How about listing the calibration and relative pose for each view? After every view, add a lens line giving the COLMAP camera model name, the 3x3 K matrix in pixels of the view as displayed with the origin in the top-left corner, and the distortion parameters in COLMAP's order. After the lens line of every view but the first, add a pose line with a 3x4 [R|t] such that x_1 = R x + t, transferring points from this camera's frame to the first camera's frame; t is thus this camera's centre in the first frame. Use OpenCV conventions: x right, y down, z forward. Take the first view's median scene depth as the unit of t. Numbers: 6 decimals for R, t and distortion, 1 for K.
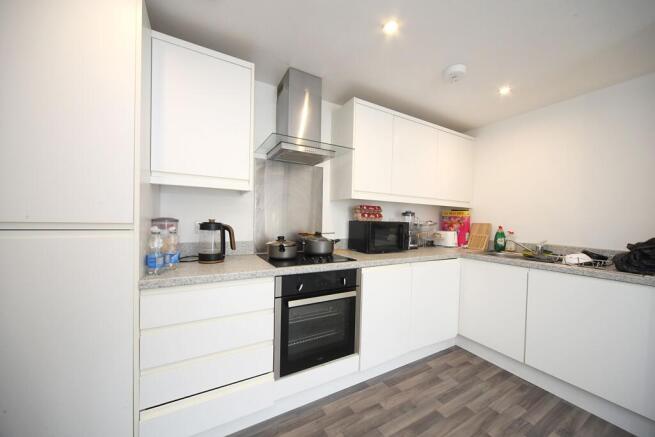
lens RADIAL K [[232.6, 0, 328.6], [0, 232.6, 226.8], [0, 0, 1]] dist [-0.000508, 0.000044]
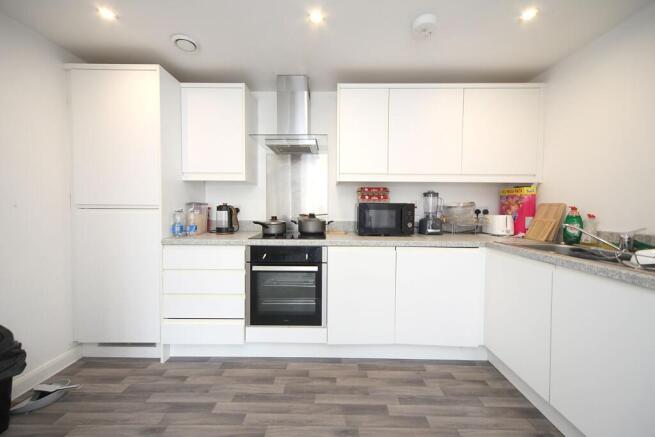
lens RADIAL K [[231.8, 0, 327.5], [0, 231.8, 218.5], [0, 0, 1]] dist [0.004816, -0.000046]
pose [[0.869390, 0.009148, -0.494043, 0.587553], [-0.002566, 0.999899, 0.013999, 0.031638], [0.494121, -0.010903, 0.869325, 0.079142]]
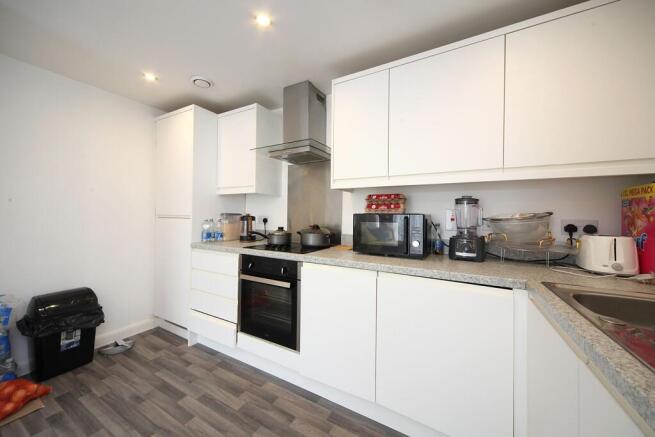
lens RADIAL K [[236.5, 0, 327.5], [0, 236.5, 218.5], [0, 0, 1]] dist [0.001122, -0.000011]
pose [[0.532454, -0.005336, -0.846442, 0.895497], [-0.027050, 0.999362, -0.023316, 0.017590], [0.846027, 0.035311, 0.531970, 0.510287]]
